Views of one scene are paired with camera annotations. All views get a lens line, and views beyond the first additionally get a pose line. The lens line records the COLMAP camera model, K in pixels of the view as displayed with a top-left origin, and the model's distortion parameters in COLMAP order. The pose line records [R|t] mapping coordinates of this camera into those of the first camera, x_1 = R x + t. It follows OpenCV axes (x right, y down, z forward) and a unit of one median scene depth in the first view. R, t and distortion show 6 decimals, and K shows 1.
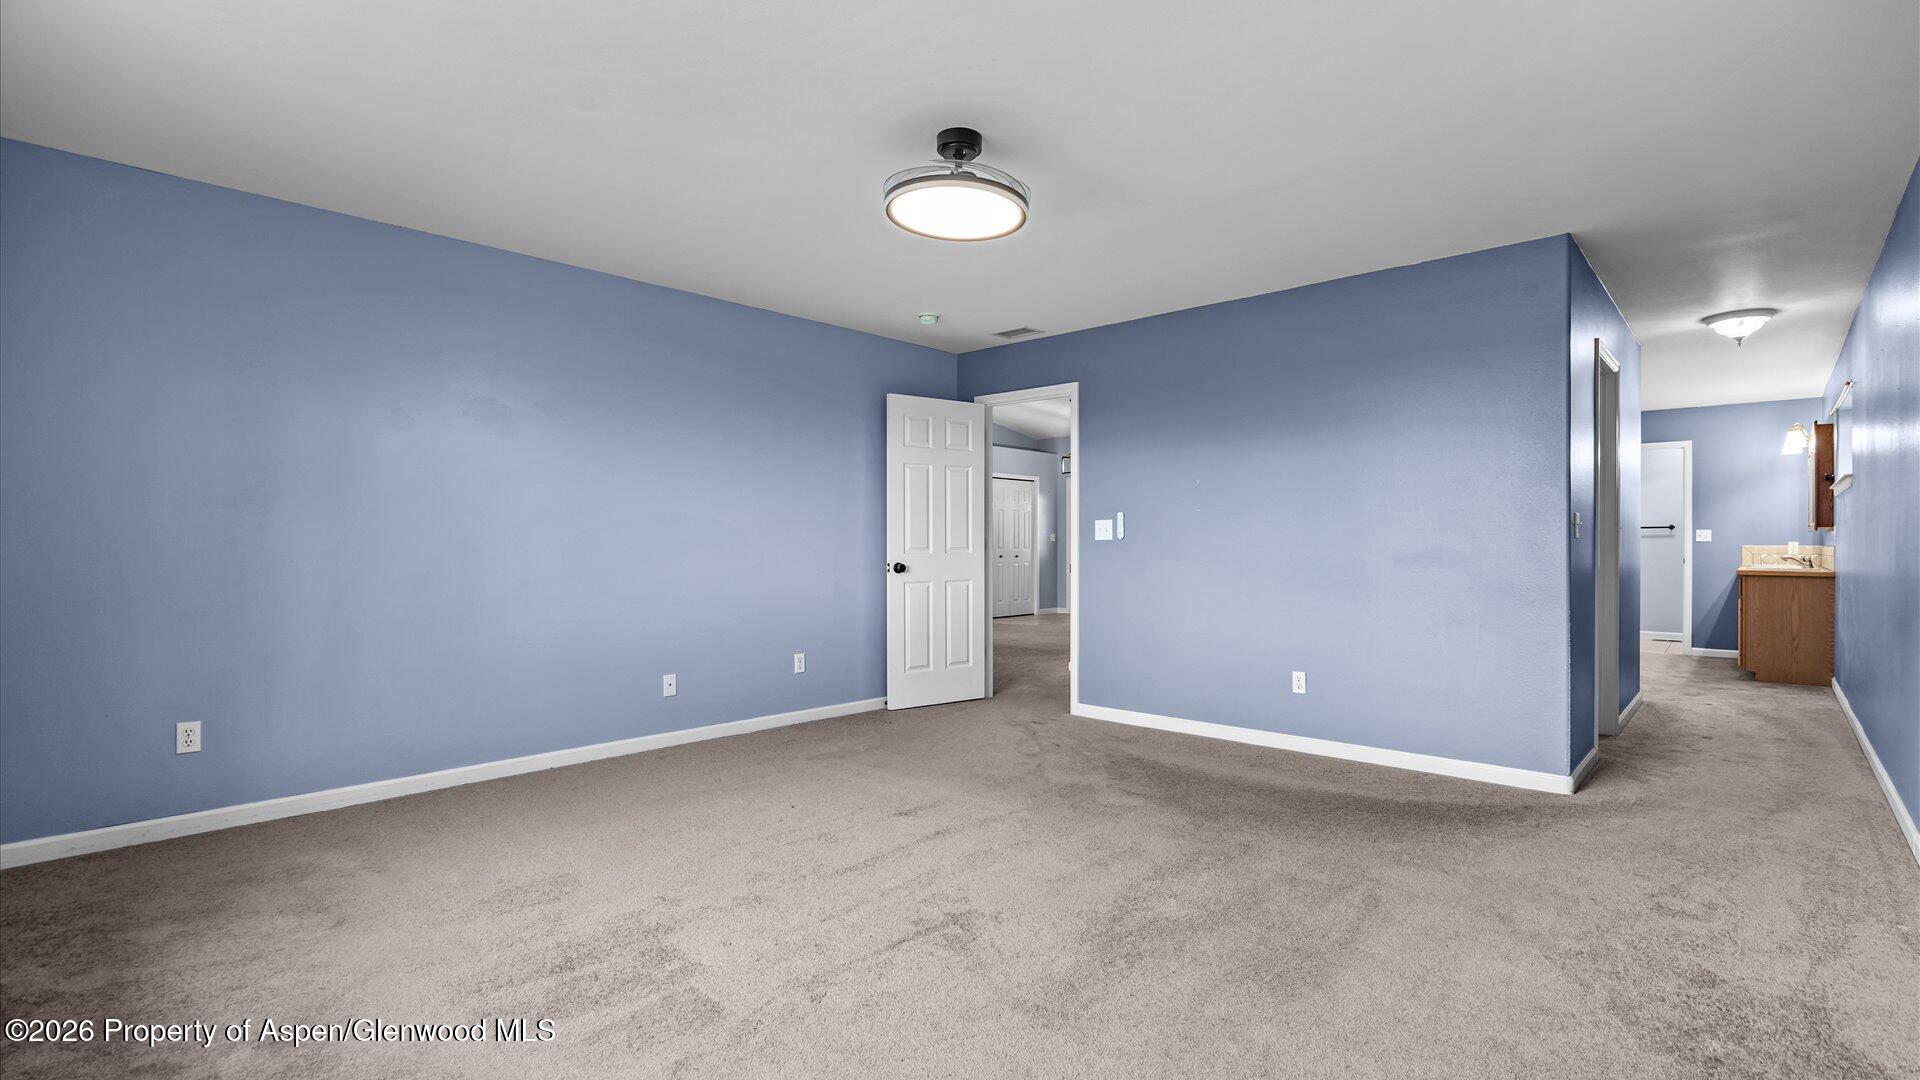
lens RADIAL K [[899.2, 0, 961.0], [0, 899.2, 545.1], [0, 0, 1]] dist [-0.011061, 0.000012]
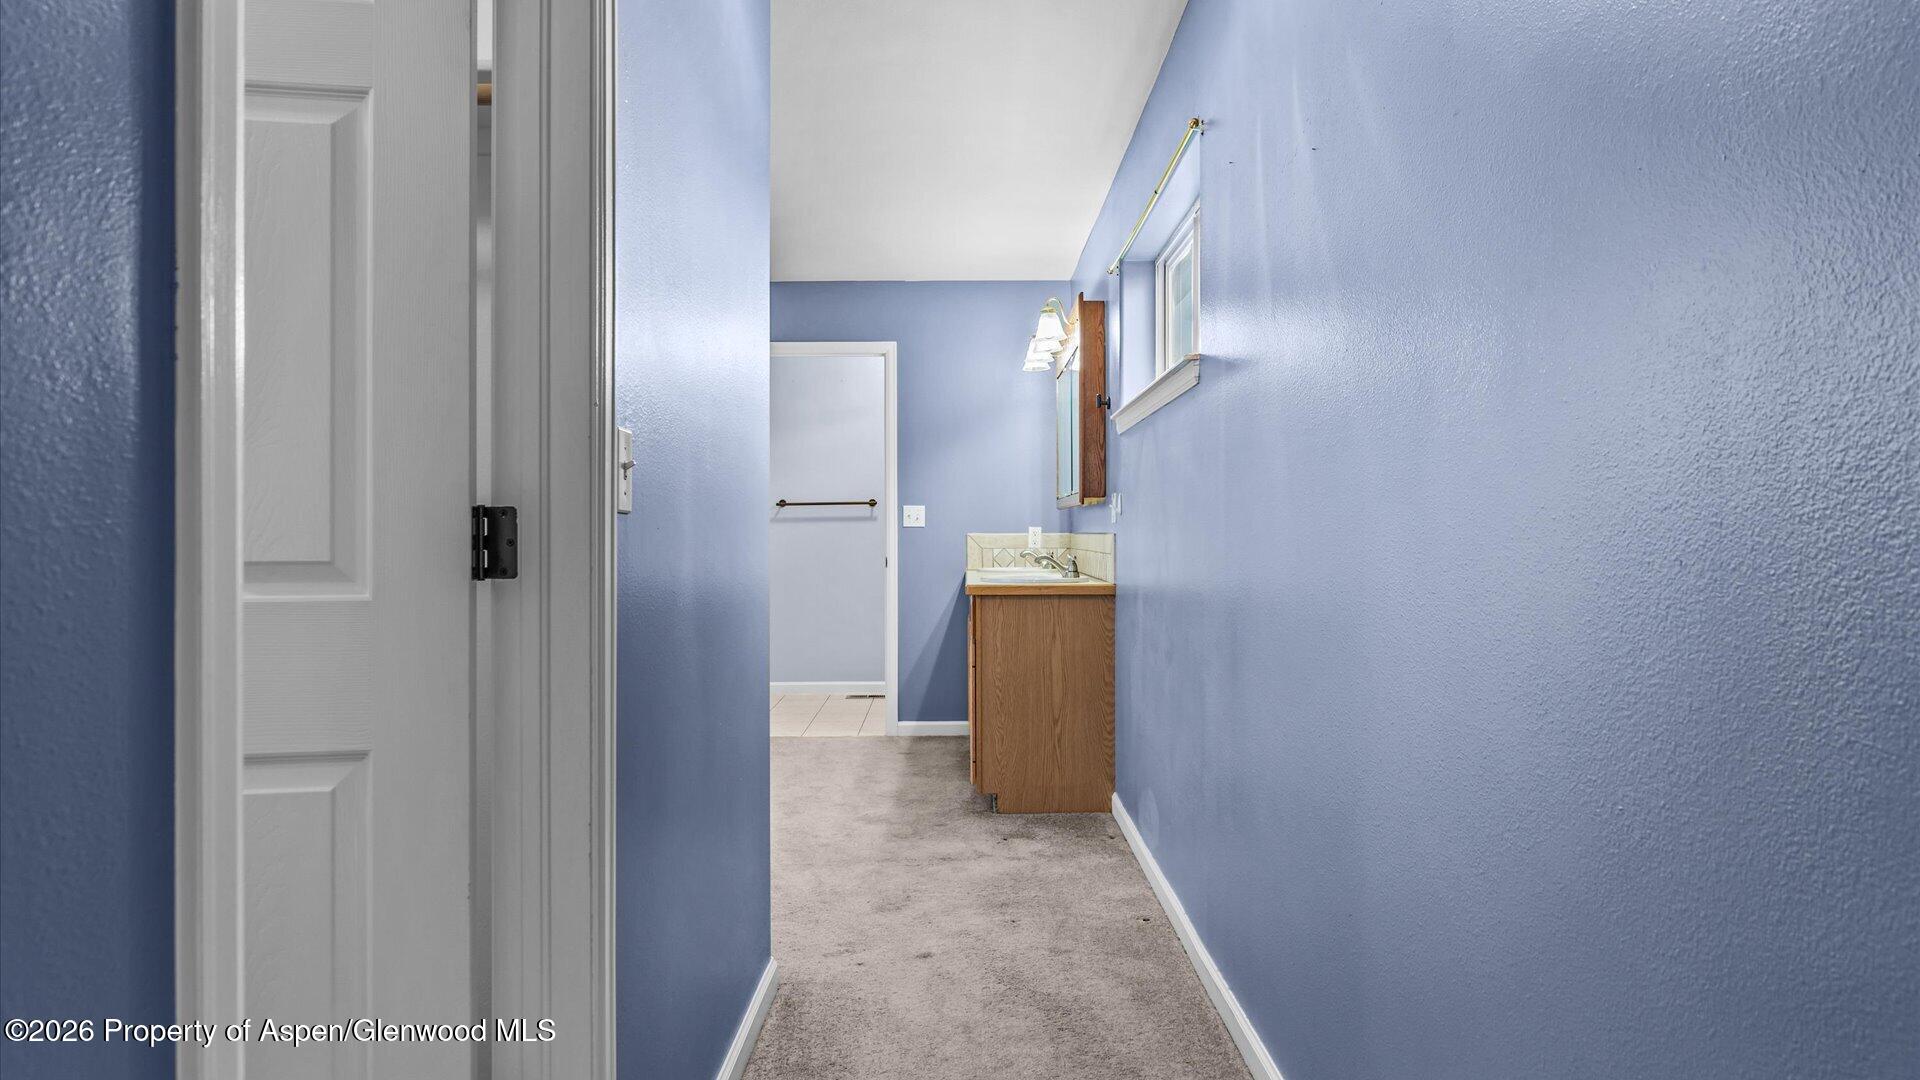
lens RADIAL K [[869.2, 0, 960.0], [0, 869.2, 540.0], [0, 0, 1]] dist [-0.001679, -0.000098]
pose [[0.738578, -0.010084, 0.674093, 0.540231], [0.005628, 0.999946, 0.008792, -0.000533], [-0.674145, -0.002700, 0.738594, 0.642684]]
